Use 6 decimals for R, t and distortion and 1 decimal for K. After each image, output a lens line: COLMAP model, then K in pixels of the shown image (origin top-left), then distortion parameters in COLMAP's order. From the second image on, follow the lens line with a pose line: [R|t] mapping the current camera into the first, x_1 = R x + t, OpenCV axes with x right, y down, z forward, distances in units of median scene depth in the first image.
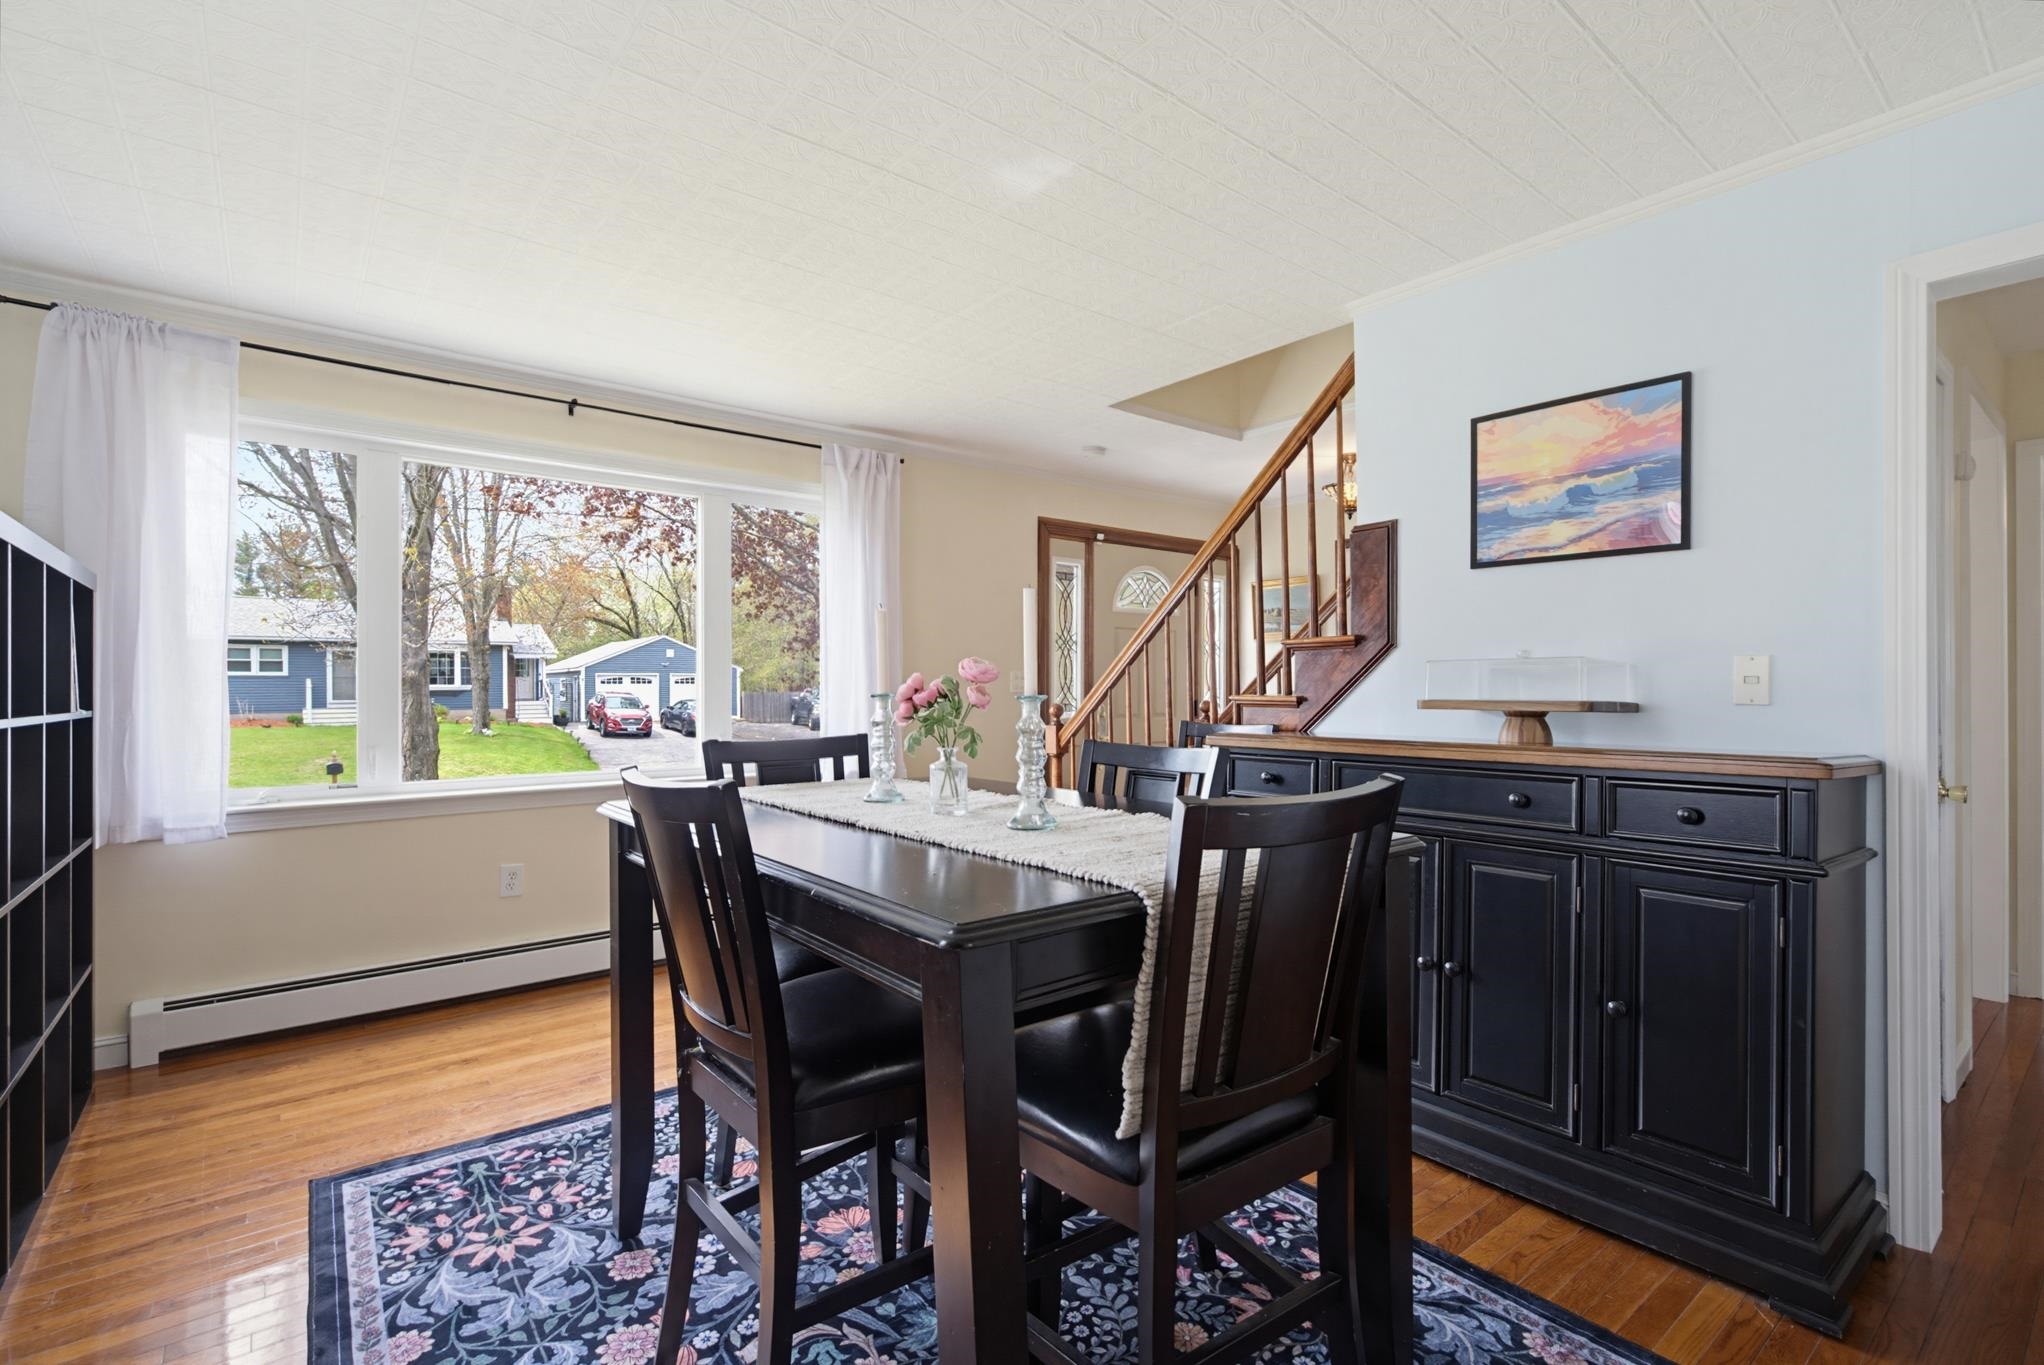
lens RADIAL K [[935.6, 0, 1024.3], [0, 935.6, 690.1], [0, 0, 1]] dist [-0.000718, 0.000970]
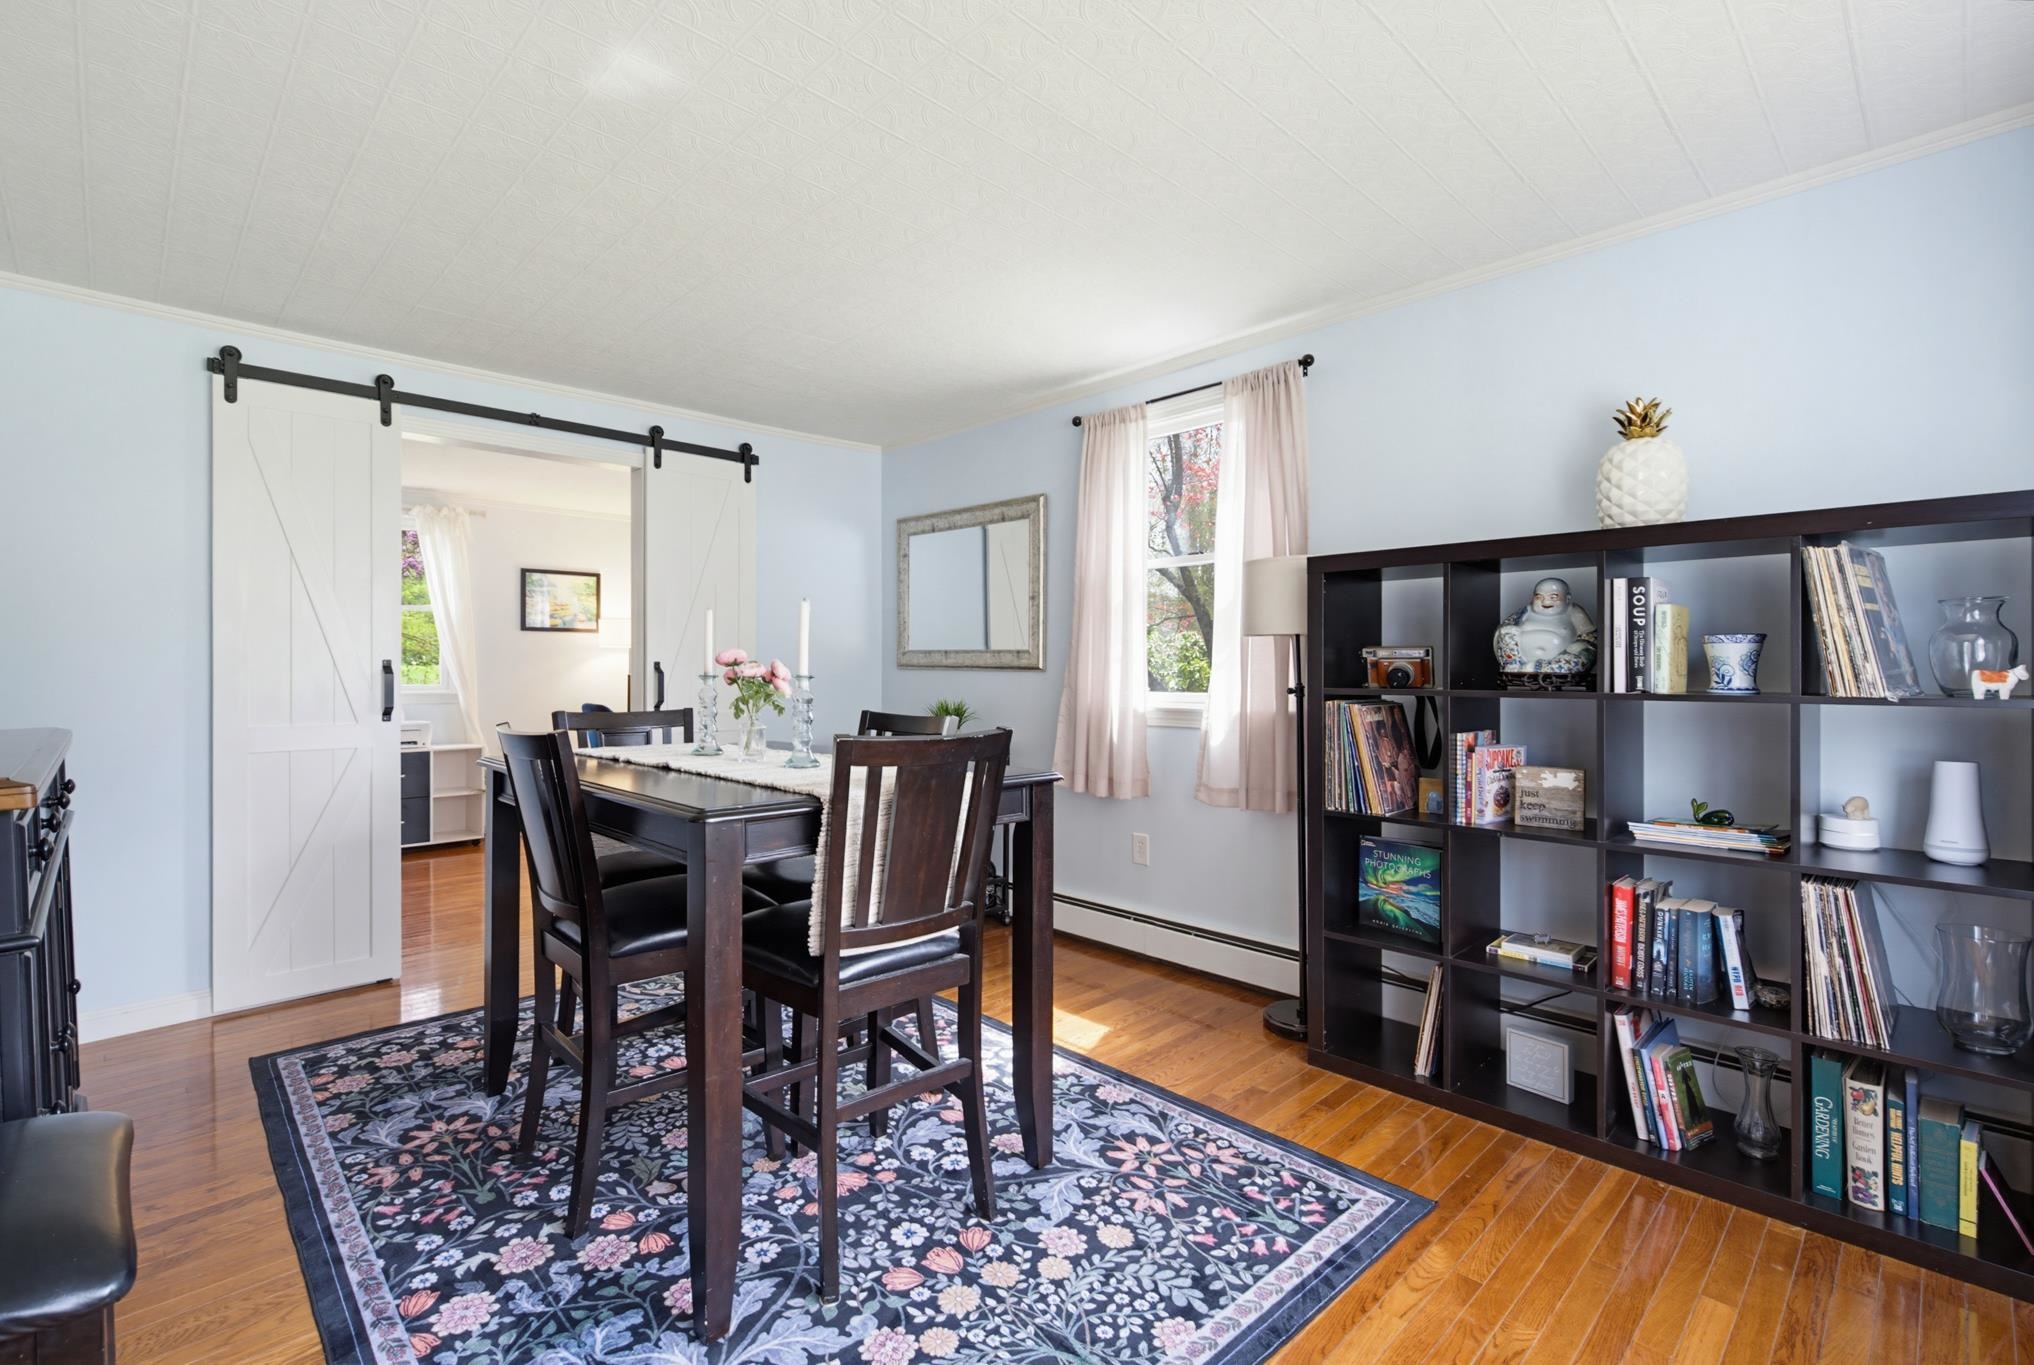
lens RADIAL K [[931.0, 0, 1016.5], [0, 931.0, 673.6], [0, 0, 1]] dist [-0.000718, 0.000970]
pose [[-0.994835, -0.000610, -0.101505, -0.275136], [-0.000554, 1.000000, -0.000583, 0.002330], [0.101506, -0.000524, -0.994835, 2.015917]]
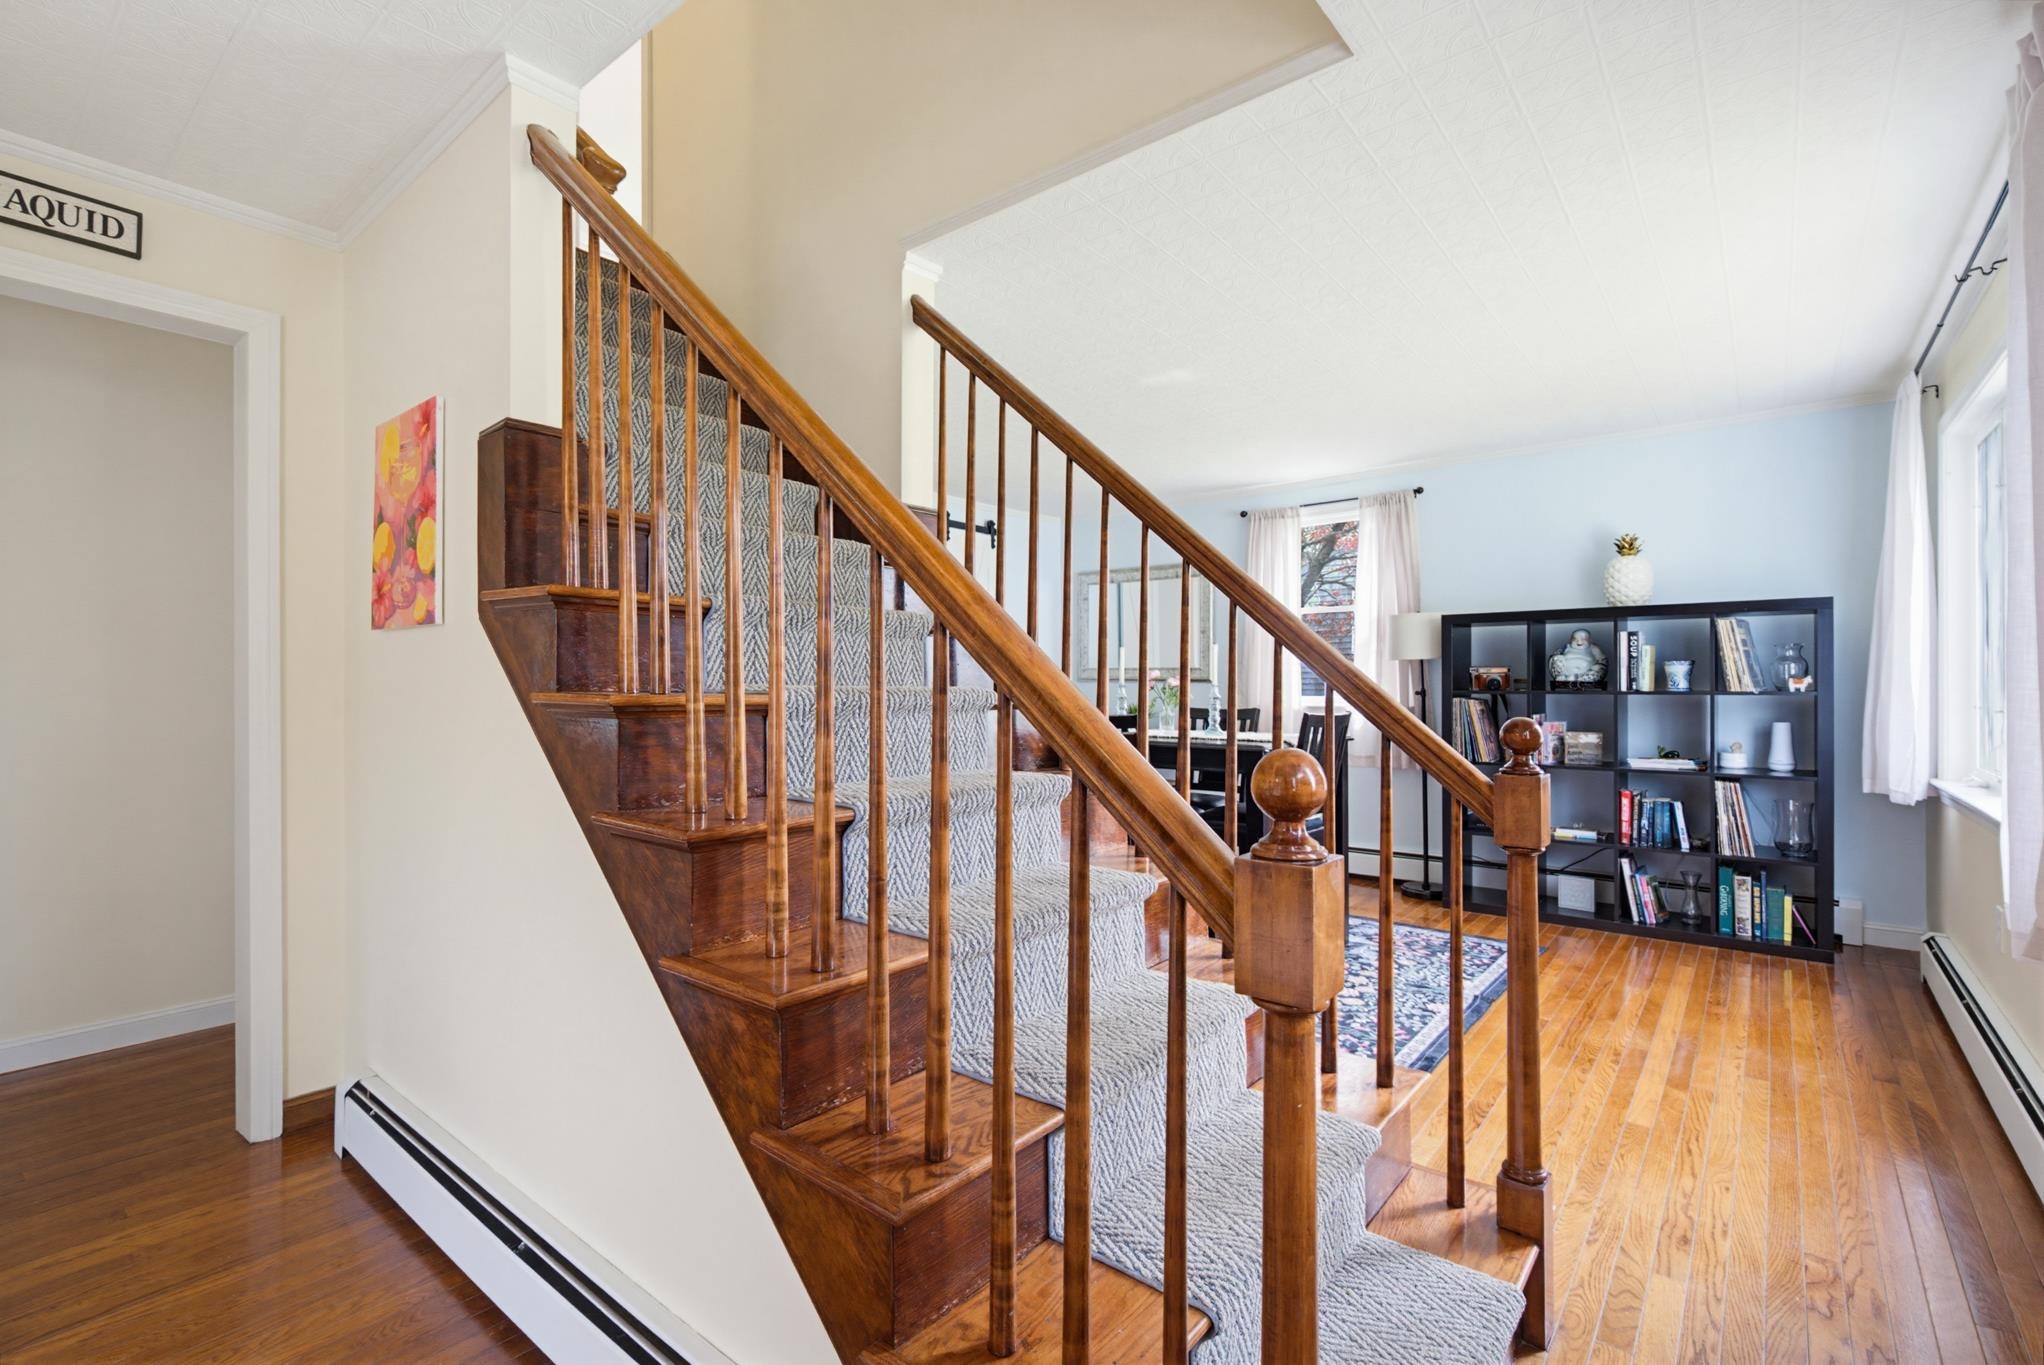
lens RADIAL K [[935.6, 0, 1017.3], [0, 935.6, 688.7], [0, 0, 1]] dist [-0.000718, 0.000970]
pose [[-0.977637, 0.010387, -0.210044, 0.689291], [0.009133, 0.999934, 0.006939, -0.008638], [0.210103, 0.004866, -0.977667, 2.776863]]
